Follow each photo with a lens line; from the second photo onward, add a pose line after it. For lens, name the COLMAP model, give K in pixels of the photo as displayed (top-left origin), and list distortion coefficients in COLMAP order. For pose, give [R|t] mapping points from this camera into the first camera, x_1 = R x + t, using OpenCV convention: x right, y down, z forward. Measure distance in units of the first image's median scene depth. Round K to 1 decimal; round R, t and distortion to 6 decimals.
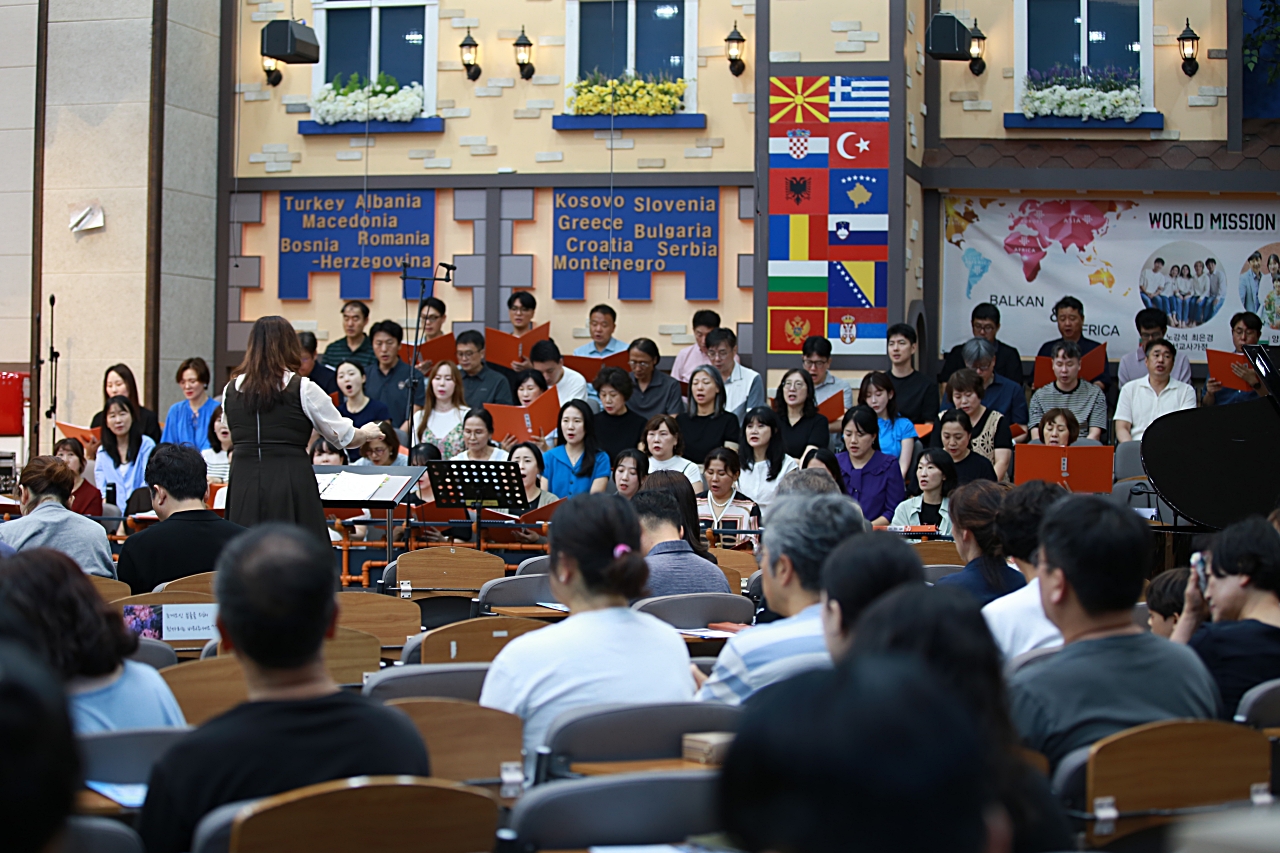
lens RADIAL K [[2585.1, 0, 639.9], [0, 2585.1, 427.6], [0, 0, 1]] dist [-0.334192, 0.000000]
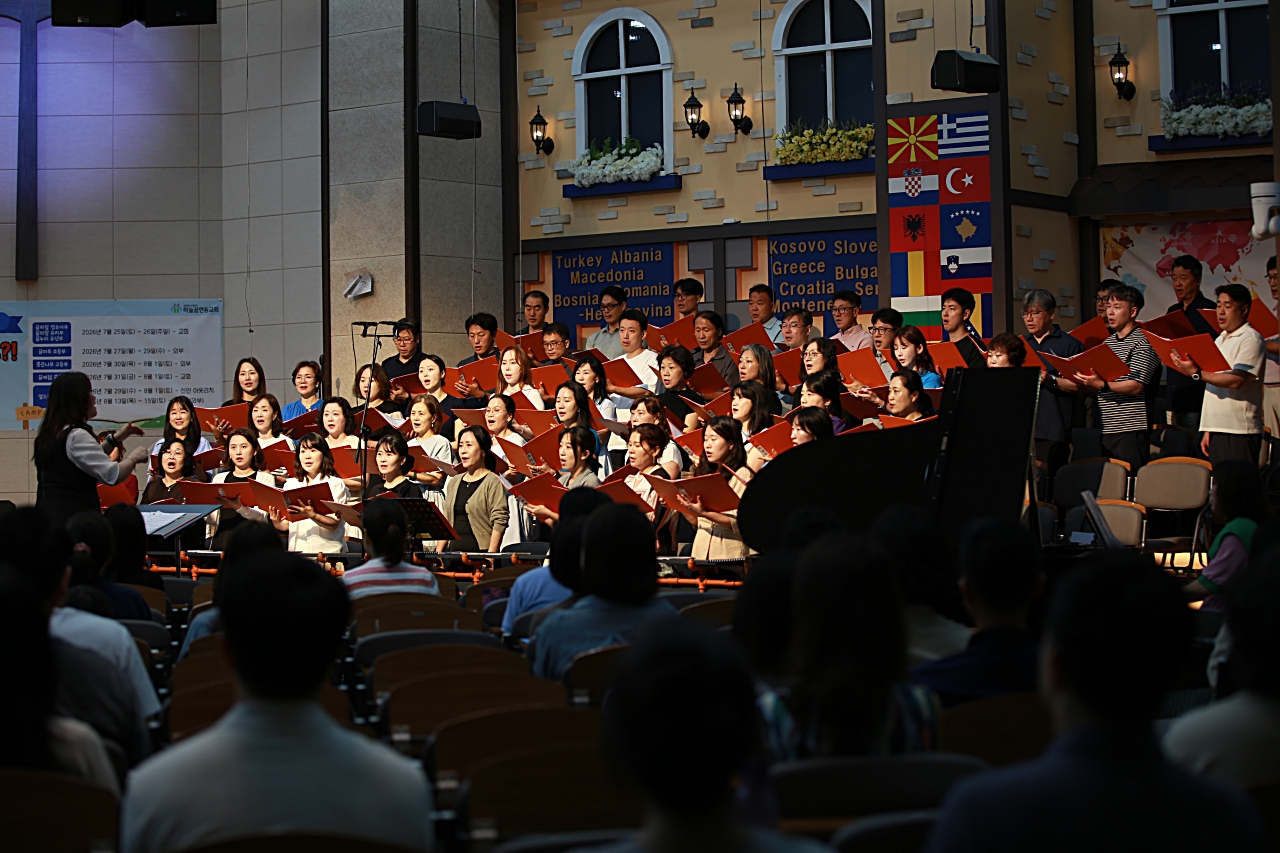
lens RADIAL K [[2585.1, 0, 639.8], [0, 2585.1, 426.1], [0, 0, 1]] dist [-0.334192, 0.000000]
pose [[0.913142, -0.028843, -0.406619, 0.351313], [0.022804, 0.999546, -0.019692, 0.004317], [0.407003, 0.008709, 0.913386, 0.018290]]
